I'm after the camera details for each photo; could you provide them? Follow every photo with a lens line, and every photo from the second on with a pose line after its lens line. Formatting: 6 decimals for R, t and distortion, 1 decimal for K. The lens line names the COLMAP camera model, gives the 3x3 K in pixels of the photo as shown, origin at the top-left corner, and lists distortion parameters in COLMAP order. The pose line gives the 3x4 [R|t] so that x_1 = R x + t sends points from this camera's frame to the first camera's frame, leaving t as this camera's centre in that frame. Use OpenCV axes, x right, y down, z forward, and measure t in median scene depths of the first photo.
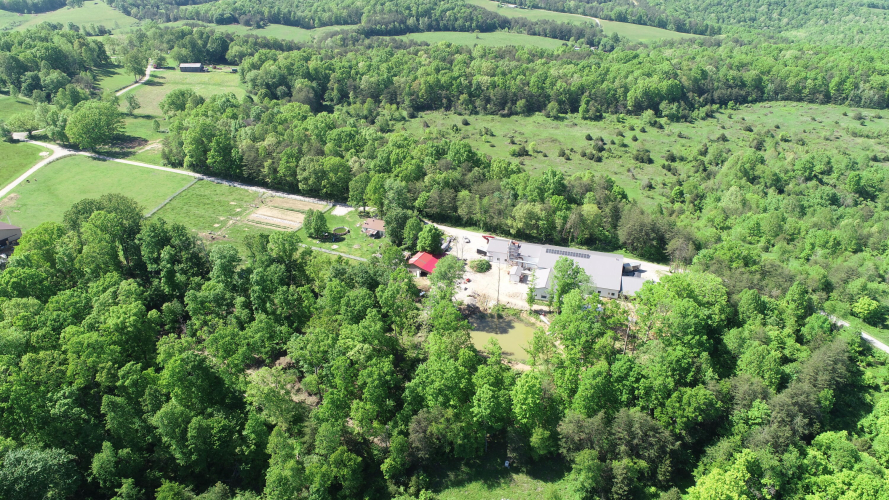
lens RADIAL K [[604.4, 0, 444.2], [0, 604.4, 250.2], [0, 0, 1]] dist [0.000082, 0.006203]
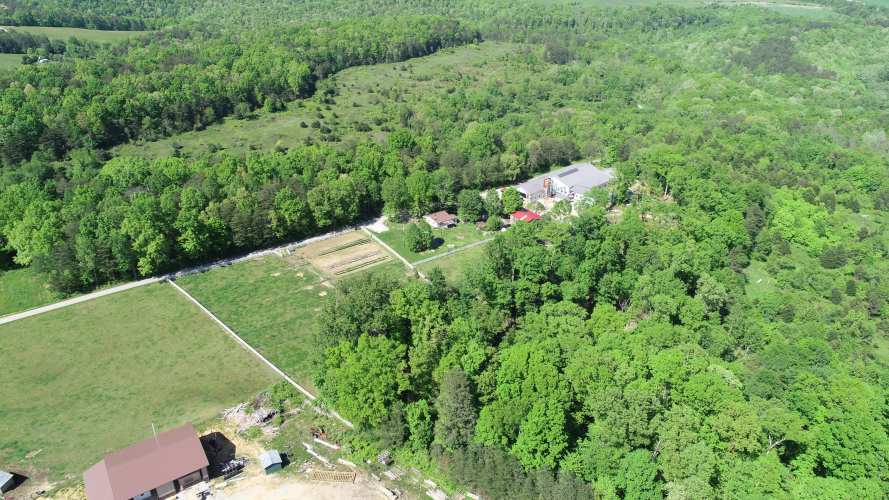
lens RADIAL K [[604.4, 0, 444.1], [0, 604.4, 249.7], [0, 0, 1]] dist [0.000082, 0.006203]
pose [[0.480691, -0.394841, 0.782967, -0.506830], [0.386337, 0.896921, 0.215121, -0.114575], [-0.787198, 0.199082, 0.583683, 0.222041]]
